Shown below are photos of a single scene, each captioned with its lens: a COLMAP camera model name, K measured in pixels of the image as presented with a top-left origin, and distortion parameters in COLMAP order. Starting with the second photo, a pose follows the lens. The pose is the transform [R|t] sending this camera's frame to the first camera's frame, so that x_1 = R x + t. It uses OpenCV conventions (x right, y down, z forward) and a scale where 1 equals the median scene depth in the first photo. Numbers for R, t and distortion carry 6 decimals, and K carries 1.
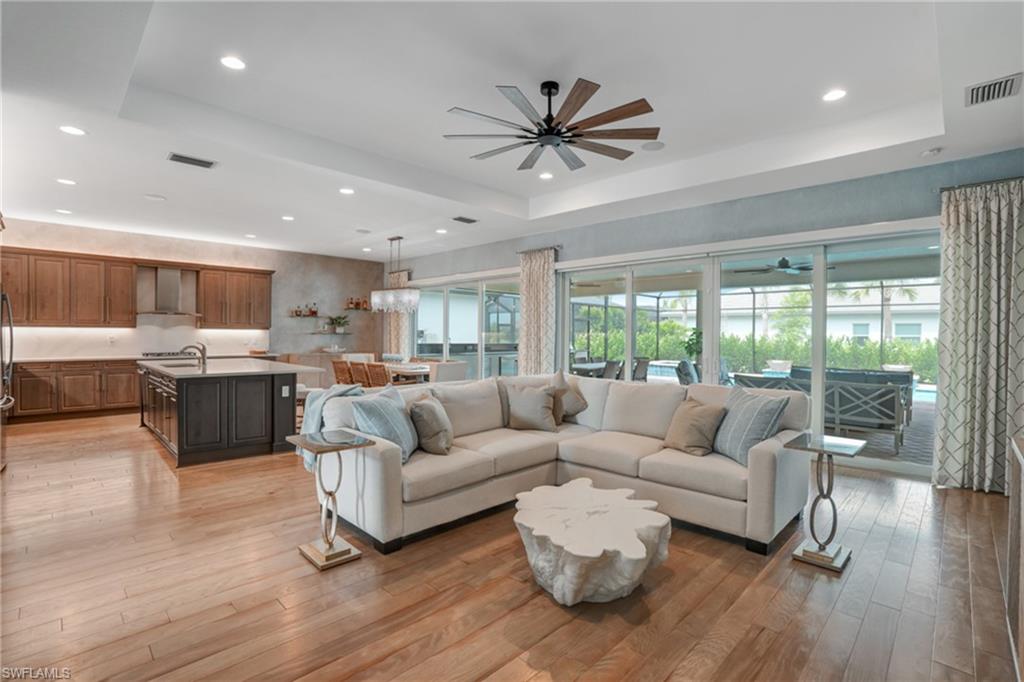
lens RADIAL K [[471.4, 0, 513.3], [0, 471.4, 339.1], [0, 0, 1]] dist [-0.021319, 0.003488]
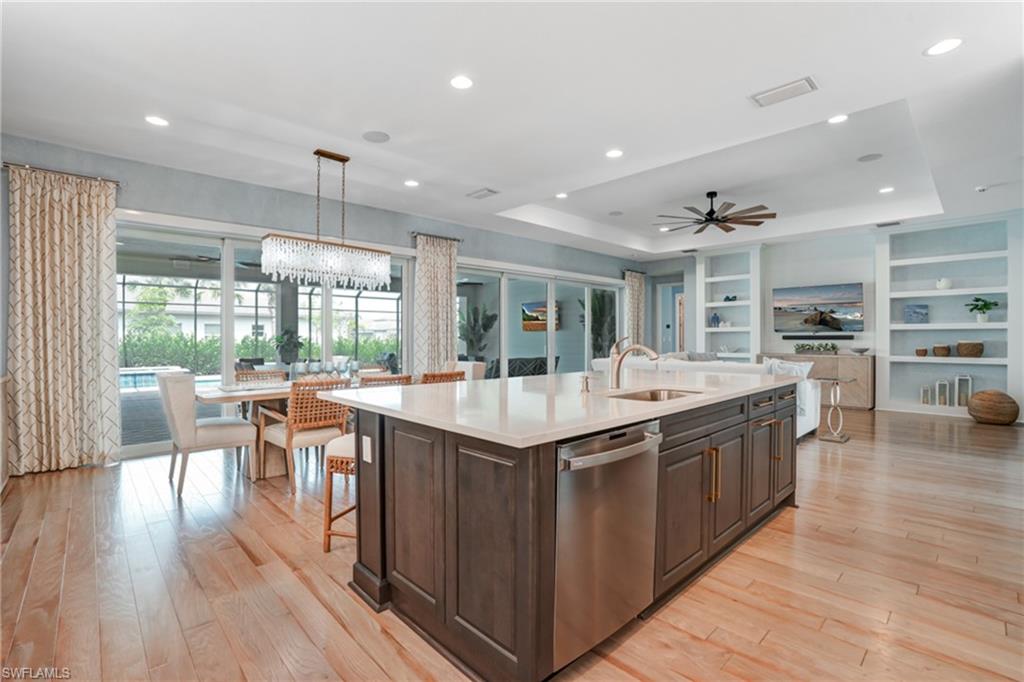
lens RADIAL K [[471.4, 0, 514.9], [0, 471.4, 341.7], [0, 0, 1]] dist [-0.021319, 0.003488]
pose [[0.056047, -0.012547, 0.998349, -0.817198], [0.011279, 0.999865, 0.011933, 0.008280], [-0.998364, 0.010591, 0.056181, 0.754607]]
